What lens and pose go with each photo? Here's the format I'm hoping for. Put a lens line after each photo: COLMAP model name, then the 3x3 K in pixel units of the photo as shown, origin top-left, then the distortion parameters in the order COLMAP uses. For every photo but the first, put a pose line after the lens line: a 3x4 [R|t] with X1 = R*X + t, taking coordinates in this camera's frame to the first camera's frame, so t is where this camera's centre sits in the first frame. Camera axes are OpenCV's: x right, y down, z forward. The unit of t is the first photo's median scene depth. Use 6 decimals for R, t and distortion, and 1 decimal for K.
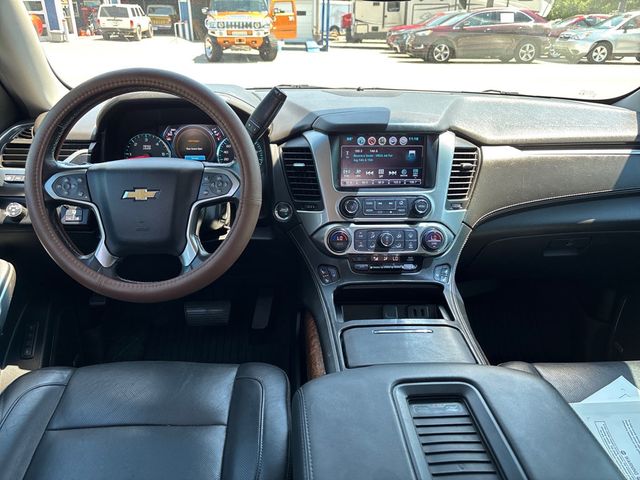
lens RADIAL K [[492.5, 0, 318.7], [0, 492.5, 242.2], [0, 0, 1]] dist [0.009503, -0.024047]
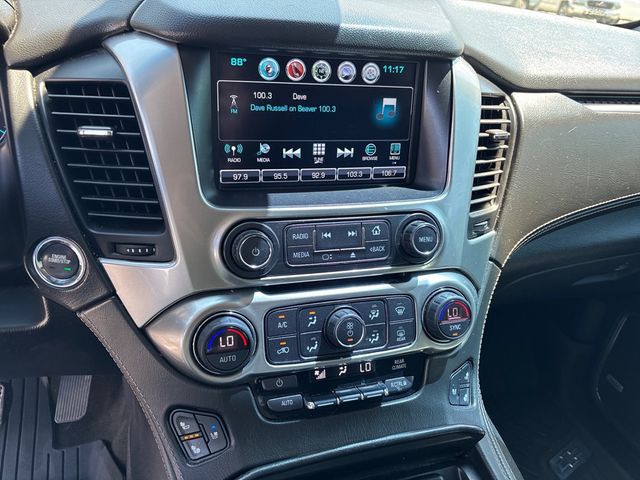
lens RADIAL K [[492.5, 0, 319.3], [0, 492.5, 241.2], [0, 0, 1]] dist [0.009503, -0.024047]
pose [[0.962501, -0.051936, 0.266261, 0.015266], [0.025743, 0.994560, 0.100937, -0.110795], [-0.270055, -0.090298, 0.958601, 0.614747]]
